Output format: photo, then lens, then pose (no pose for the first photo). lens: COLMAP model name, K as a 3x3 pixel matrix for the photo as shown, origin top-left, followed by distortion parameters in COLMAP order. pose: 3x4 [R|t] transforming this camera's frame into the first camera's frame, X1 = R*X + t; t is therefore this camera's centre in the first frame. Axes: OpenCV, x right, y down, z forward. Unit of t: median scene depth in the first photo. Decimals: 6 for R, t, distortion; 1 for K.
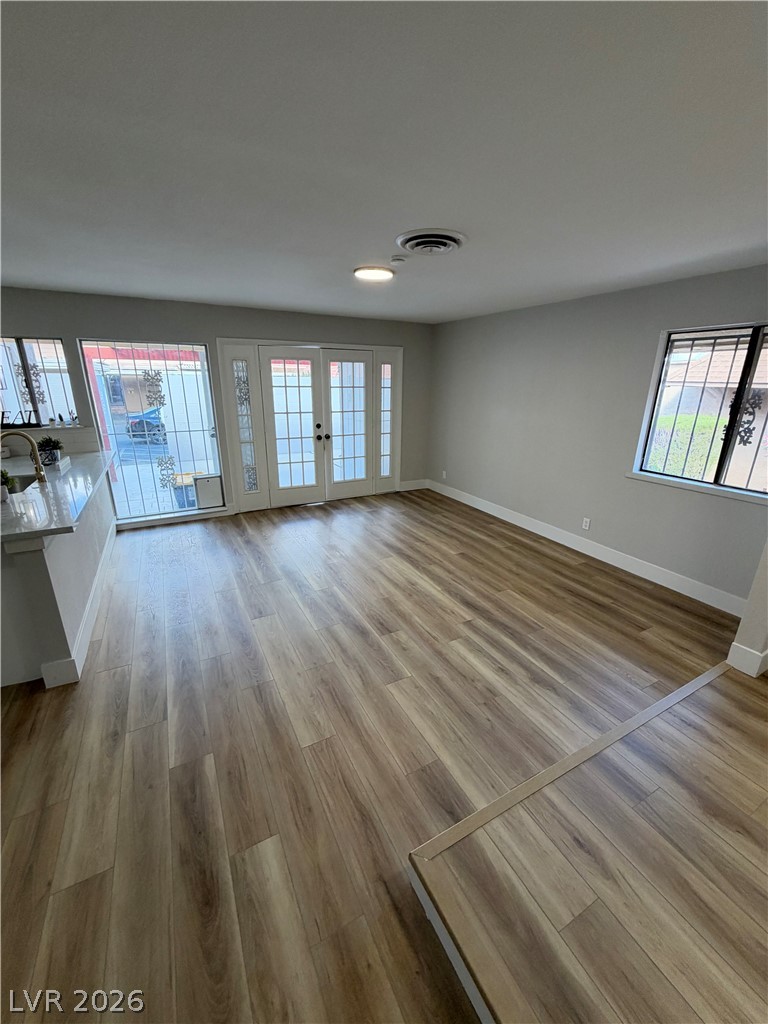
lens RADIAL K [[406.9, 0, 385.8], [0, 406.9, 509.1], [0, 0, 1]] dist [0.000136, 0.000145]
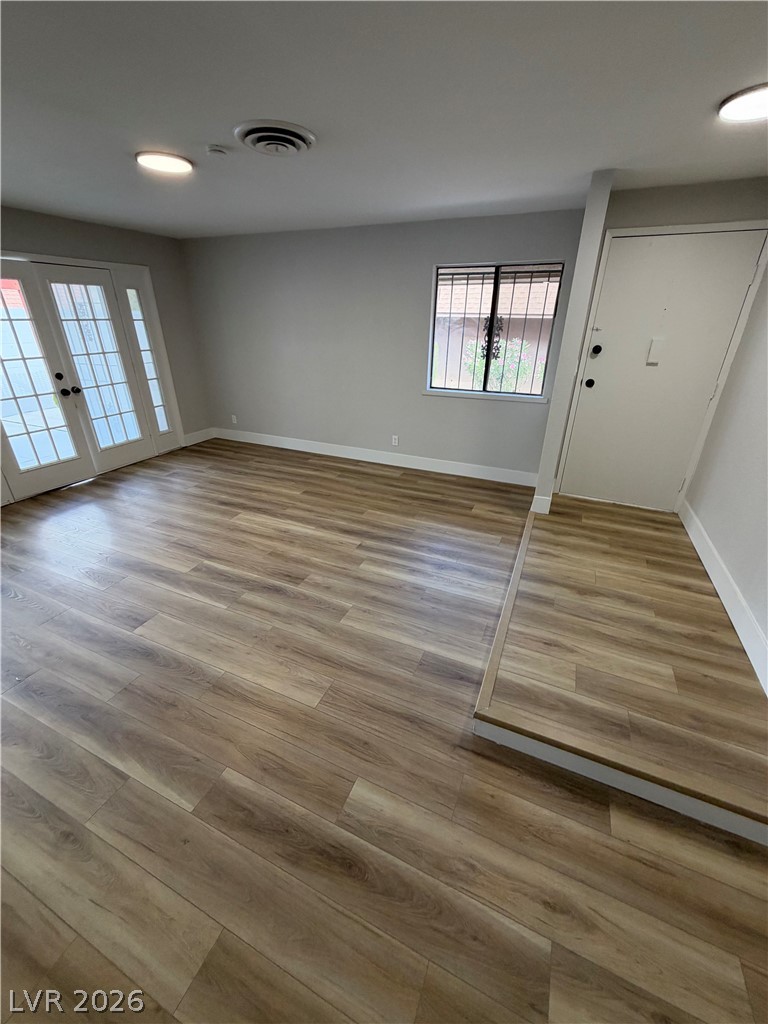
lens RADIAL K [[406.9, 0, 385.8], [0, 406.9, 509.1], [0, 0, 1]] dist [0.000136, 0.000145]
pose [[0.788588, -0.270035, 0.552458, -0.249674], [0.188064, 0.961282, 0.201417, -0.016431], [-0.585458, -0.054937, 0.808839, 0.073085]]
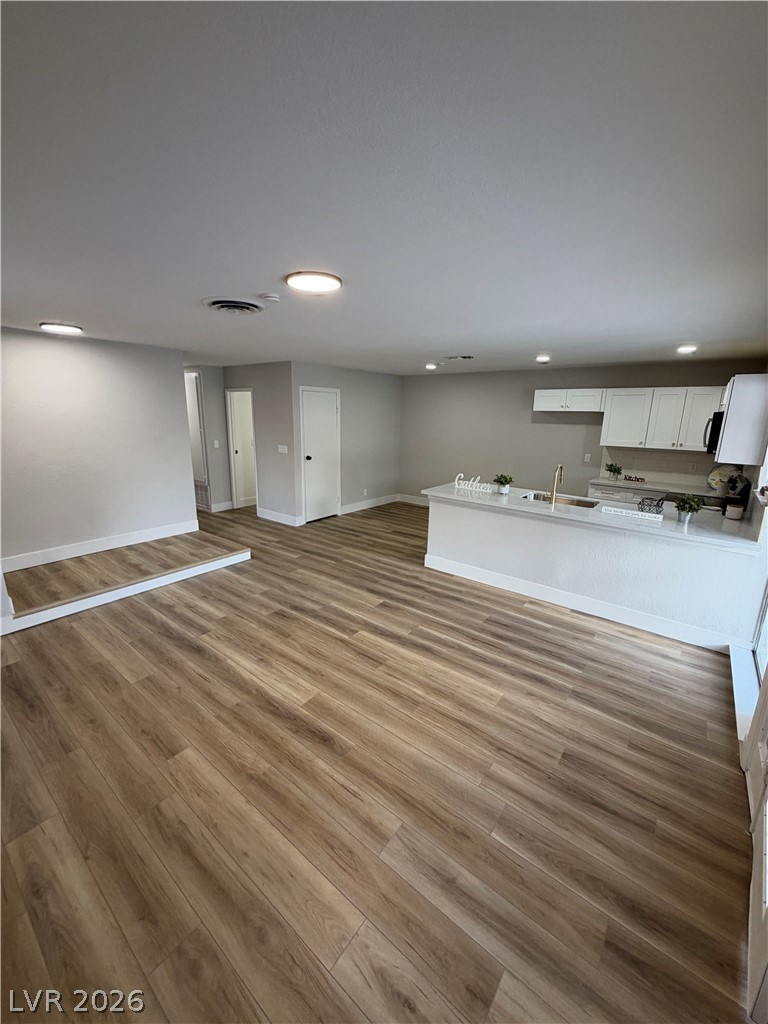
lens RADIAL K [[406.9, 0, 385.8], [0, 406.9, 509.1], [0, 0, 1]] dist [0.000136, 0.000145]
pose [[-0.914016, 0.063638, -0.400656, 0.139720], [-0.152888, 0.860763, 0.485503, -0.493960], [0.375766, 0.505013, -0.777021, 1.490006]]
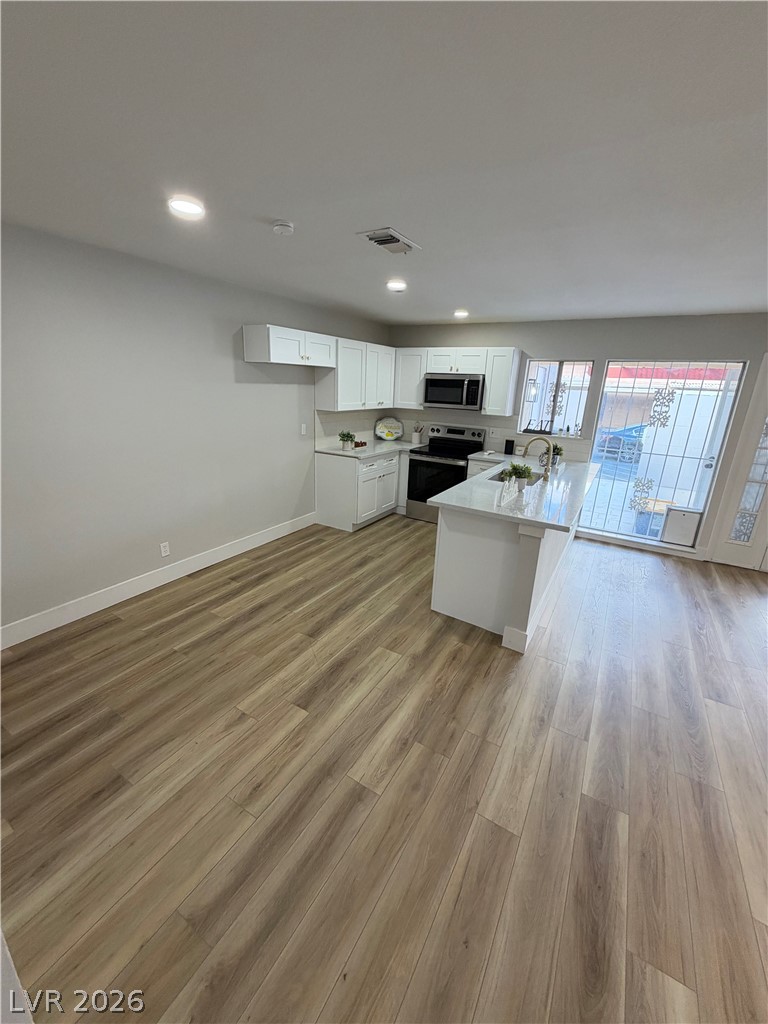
lens RADIAL K [[406.9, 0, 385.8], [0, 406.9, 509.1], [0, 0, 1]] dist [0.000136, 0.000145]
pose [[0.515925, 0.262772, -0.815336, -0.076180], [-0.294712, 0.948137, 0.119085, 0.006359], [0.804342, 0.178851, 0.566610, -0.027887]]
